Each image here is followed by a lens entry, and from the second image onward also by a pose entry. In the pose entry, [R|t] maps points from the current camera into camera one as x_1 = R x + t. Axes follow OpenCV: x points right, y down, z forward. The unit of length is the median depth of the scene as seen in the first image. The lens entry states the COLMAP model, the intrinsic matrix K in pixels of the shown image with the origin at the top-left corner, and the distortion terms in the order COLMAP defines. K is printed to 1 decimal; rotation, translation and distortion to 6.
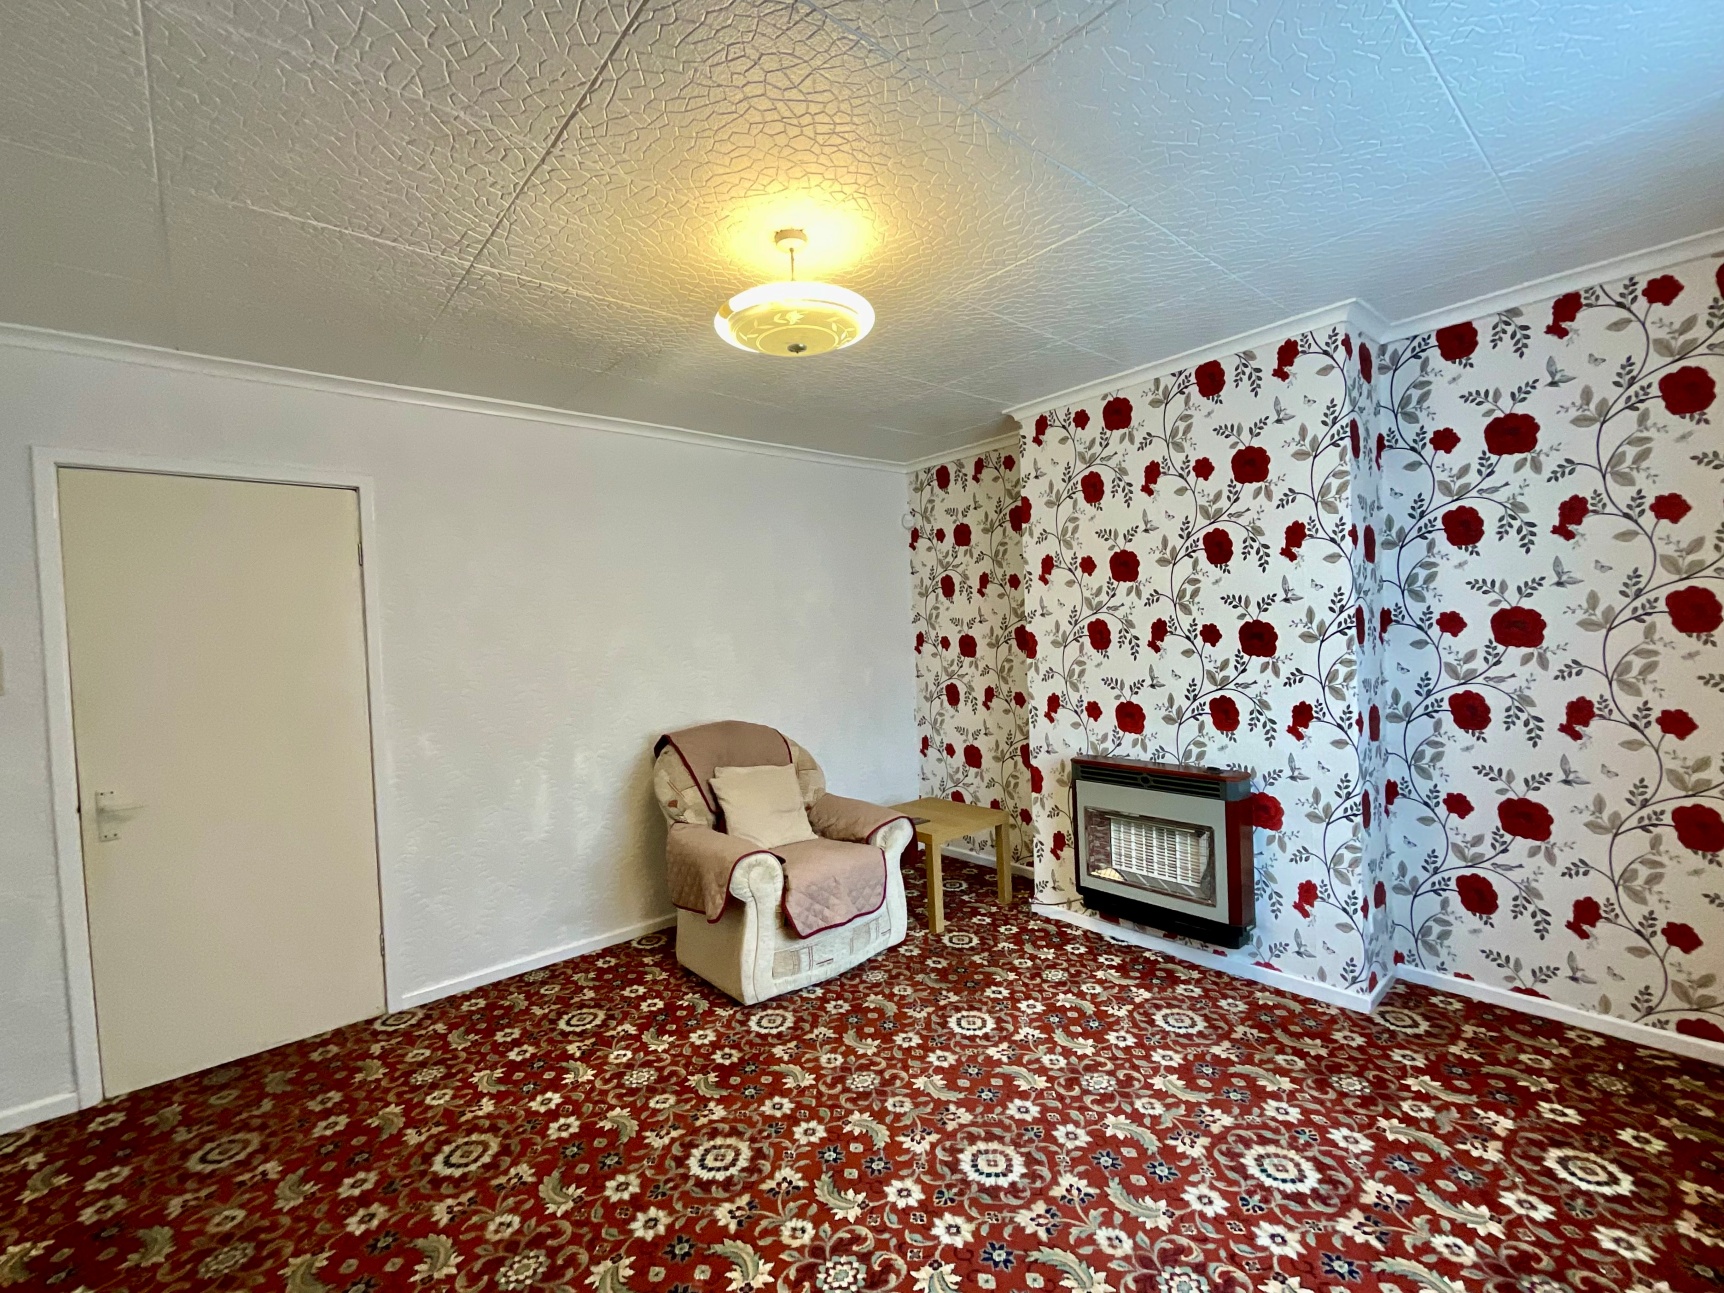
lens RADIAL K [[743.4, 0, 865.4], [0, 743.4, 647.8], [0, 0, 1]] dist [-0.007178, 0.004370]
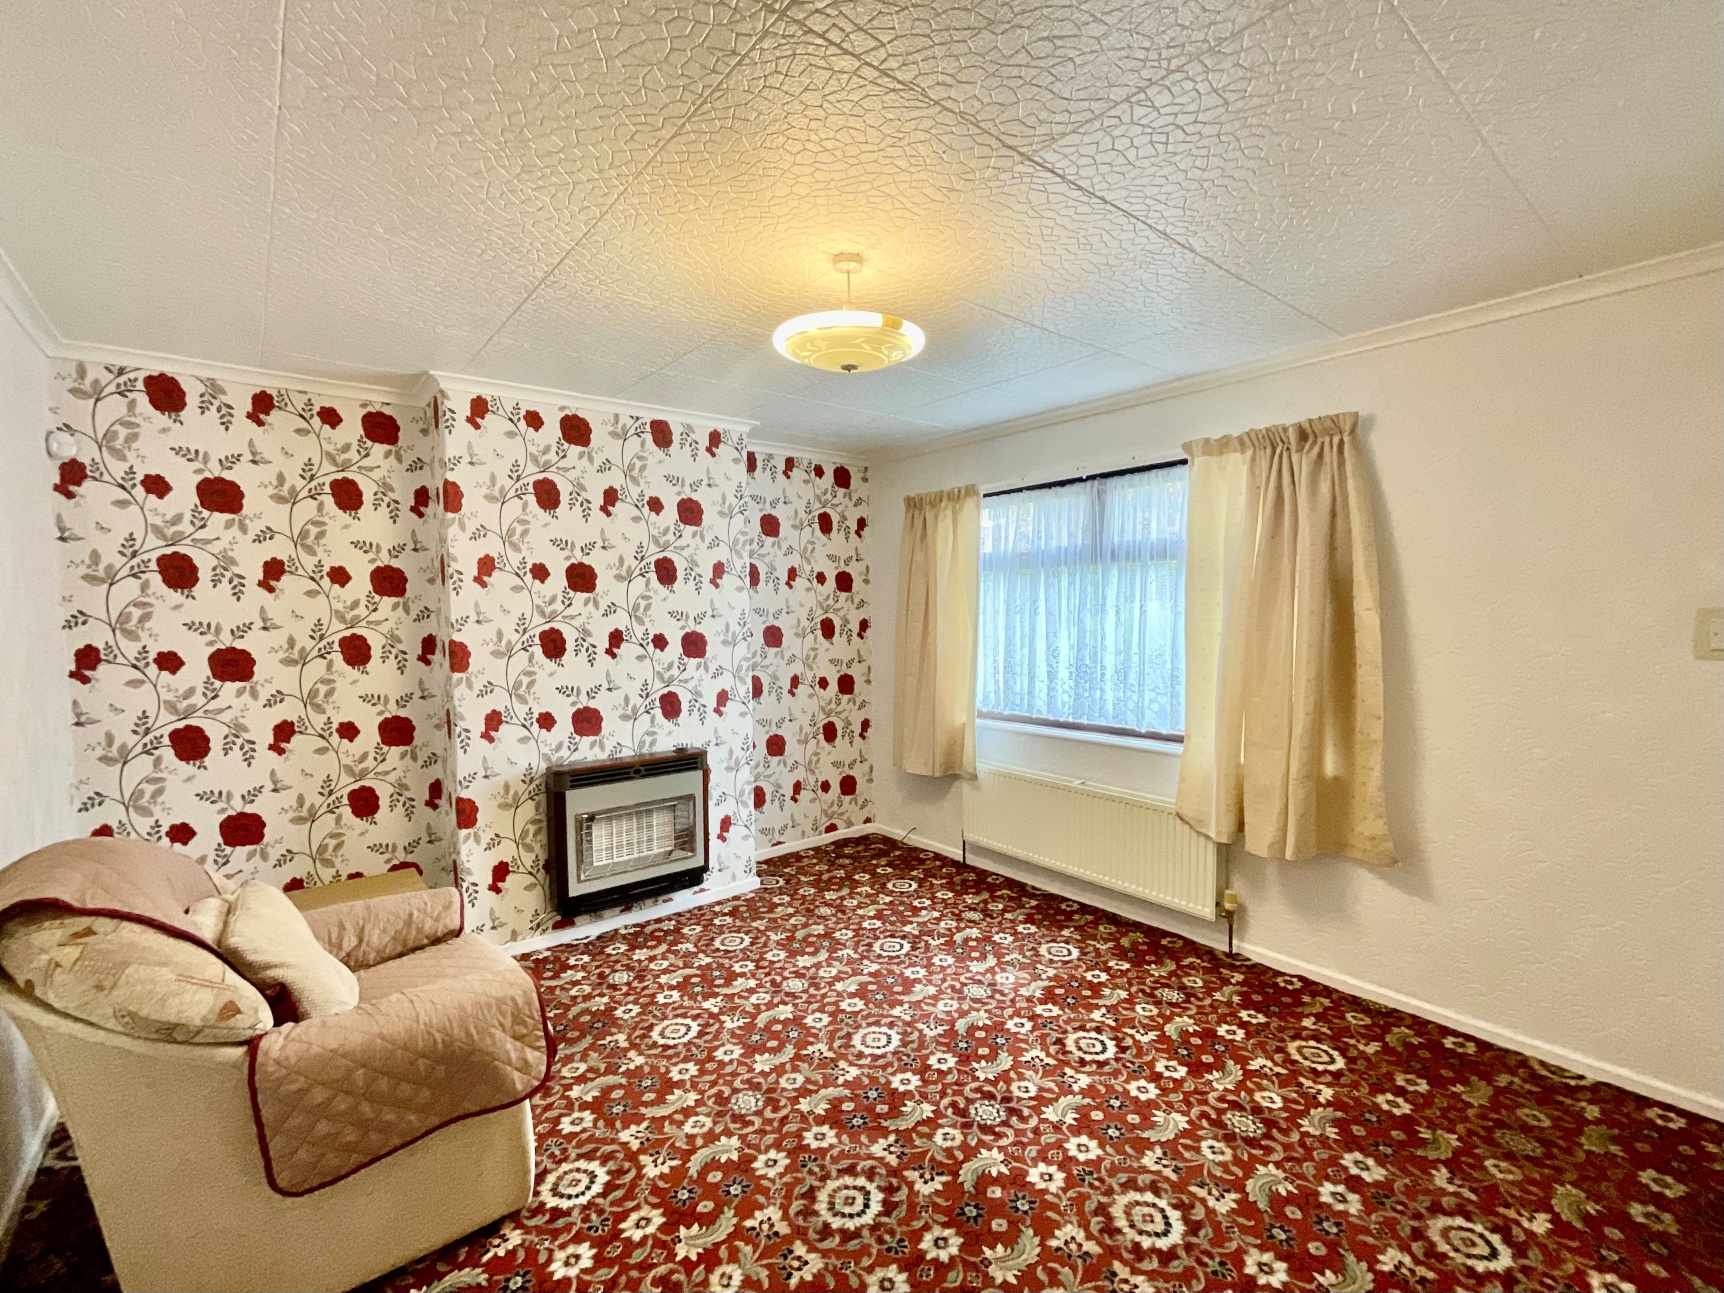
lens RADIAL K [[743.4, 0, 866.0], [0, 743.4, 645.2], [0, 0, 1]] dist [-0.007178, 0.004370]
pose [[0.049347, -0.010020, 0.998731, -0.752915], [0.029585, 0.999526, 0.008567, -0.013374], [-0.998343, 0.029124, 0.049621, 0.612497]]
